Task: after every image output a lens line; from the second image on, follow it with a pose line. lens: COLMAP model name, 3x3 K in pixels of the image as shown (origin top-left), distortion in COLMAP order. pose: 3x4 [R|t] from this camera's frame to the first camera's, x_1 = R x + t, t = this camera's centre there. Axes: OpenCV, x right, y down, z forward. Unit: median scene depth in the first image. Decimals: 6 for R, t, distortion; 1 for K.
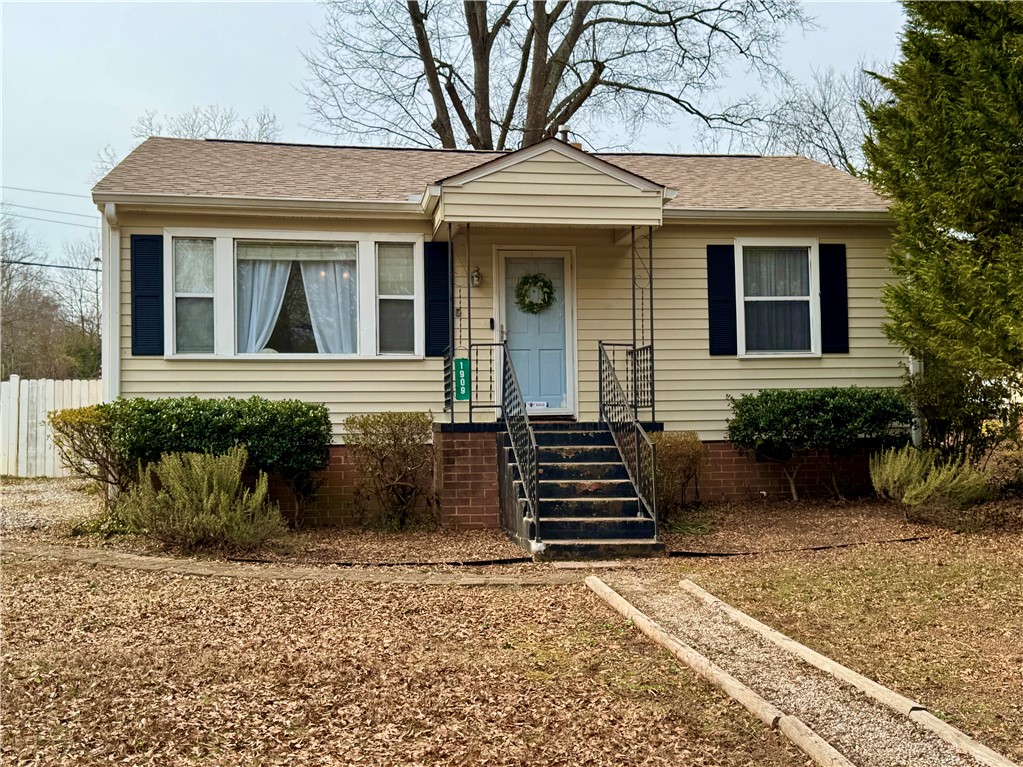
lens RADIAL K [[1140.7, 0, 511.5], [0, 1140.7, 383.5], [0, 0, 1]] dist [0.195076, -0.416926]
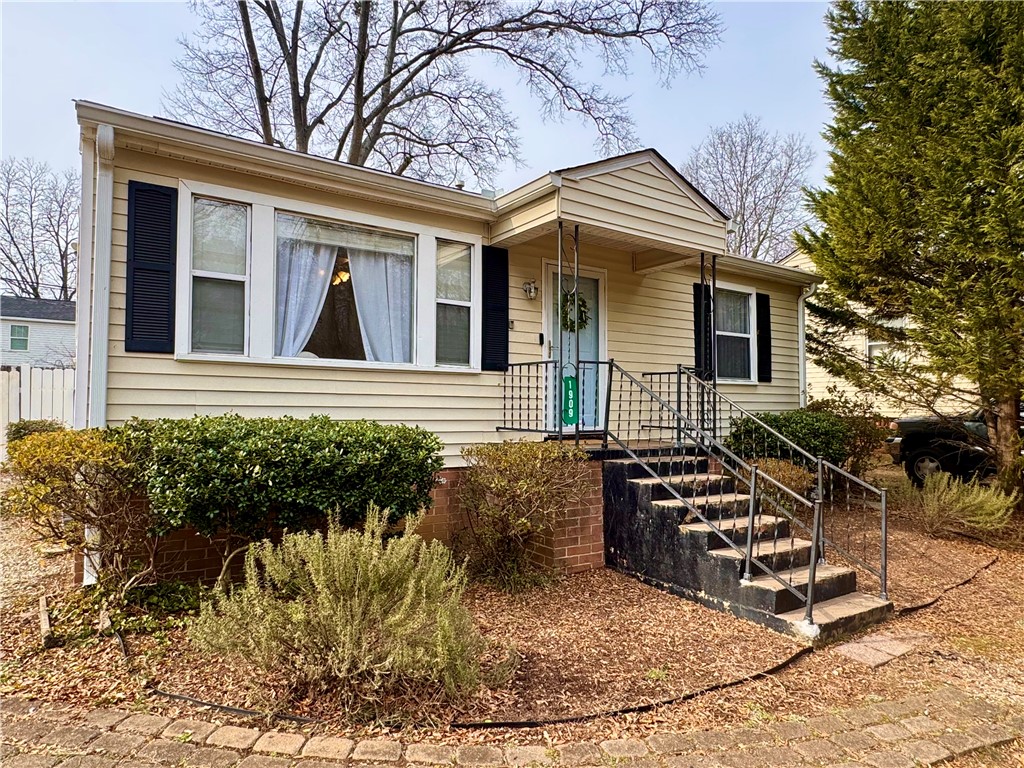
lens RADIAL K [[632.5, 0, 512.0], [0, 632.5, 384.0], [0, 0, 1]] dist [-0.002886, 0.001086]
pose [[0.903383, 0.036273, 0.427298, -0.269600], [-0.038218, 0.999261, -0.004027, -0.011632], [-0.427128, -0.012693, 0.904102, 0.536785]]
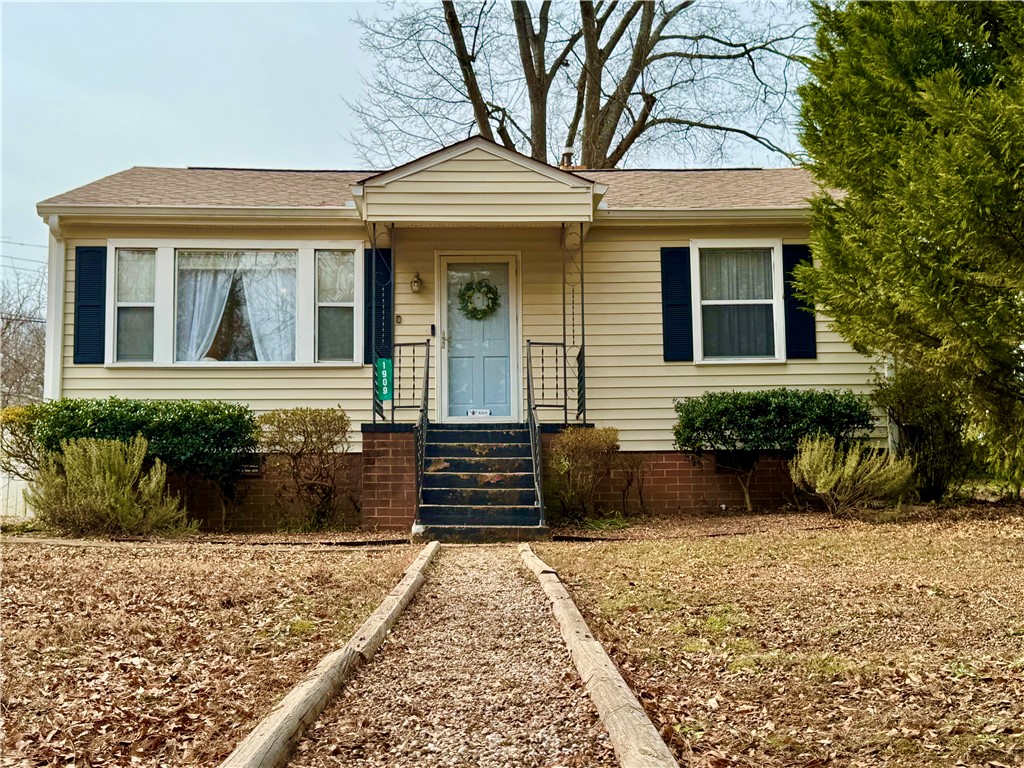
lens RADIAL K [[1263.6, 0, 499.5], [0, 1263.6, 389.1], [0, 0, 1]] dist [0.140085, -0.020670]
pose [[0.991795, -0.012096, -0.127268, 0.178974], [0.002818, 0.997340, -0.072829, 0.078015], [0.127810, 0.071872, 0.989191, -0.059628]]
